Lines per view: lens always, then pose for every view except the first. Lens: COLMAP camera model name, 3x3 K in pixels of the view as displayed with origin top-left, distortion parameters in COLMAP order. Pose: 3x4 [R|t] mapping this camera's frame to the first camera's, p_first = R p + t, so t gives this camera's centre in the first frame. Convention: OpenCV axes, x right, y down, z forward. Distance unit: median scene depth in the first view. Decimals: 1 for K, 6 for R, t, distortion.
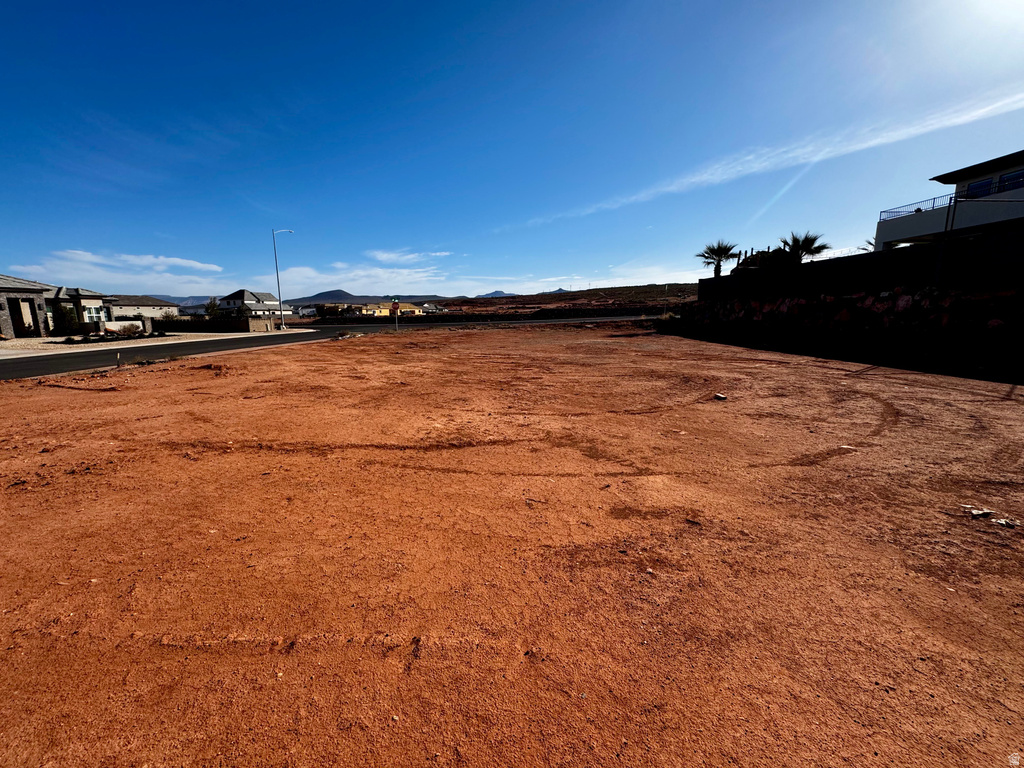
lens RADIAL K [[411.2, 0, 509.4], [0, 411.2, 387.1], [0, 0, 1]] dist [-0.000790, 0.000624]
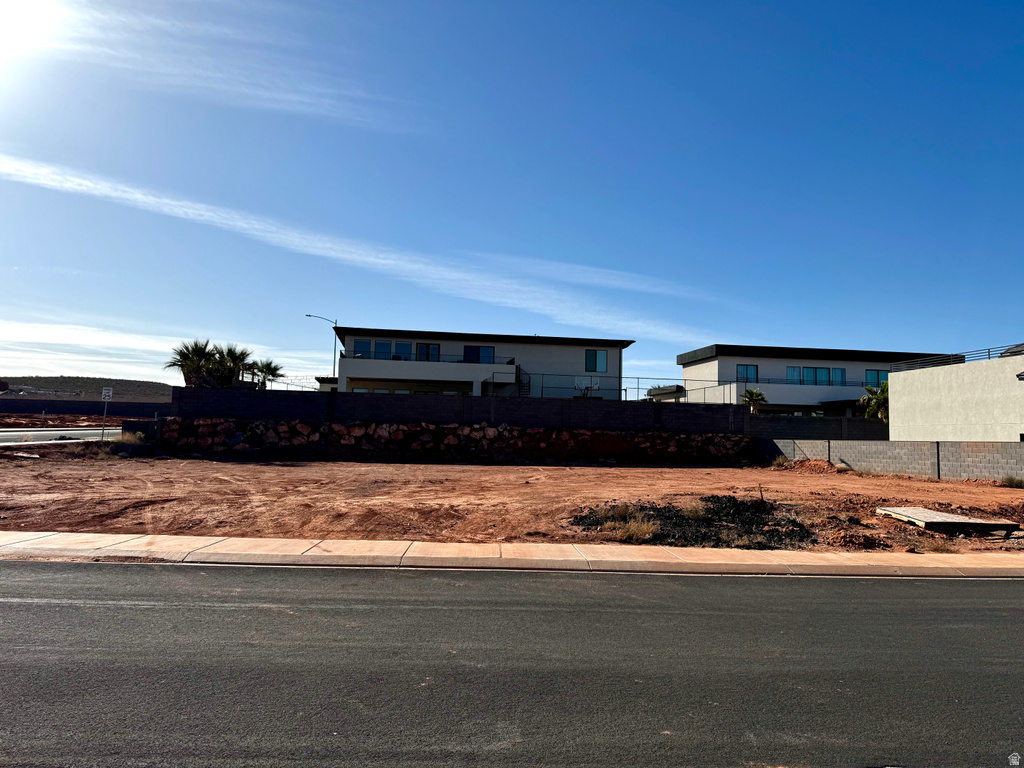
lens RADIAL K [[719.2, 0, 529.5], [0, 719.2, 377.2], [0, 0, 1]] dist [0.063450, -0.068865]
pose [[-0.135397, 0.086427, 0.987015, -0.703770], [0.157136, 0.985453, -0.064735, -0.081725], [-0.978251, 0.146331, -0.147009, 0.473509]]
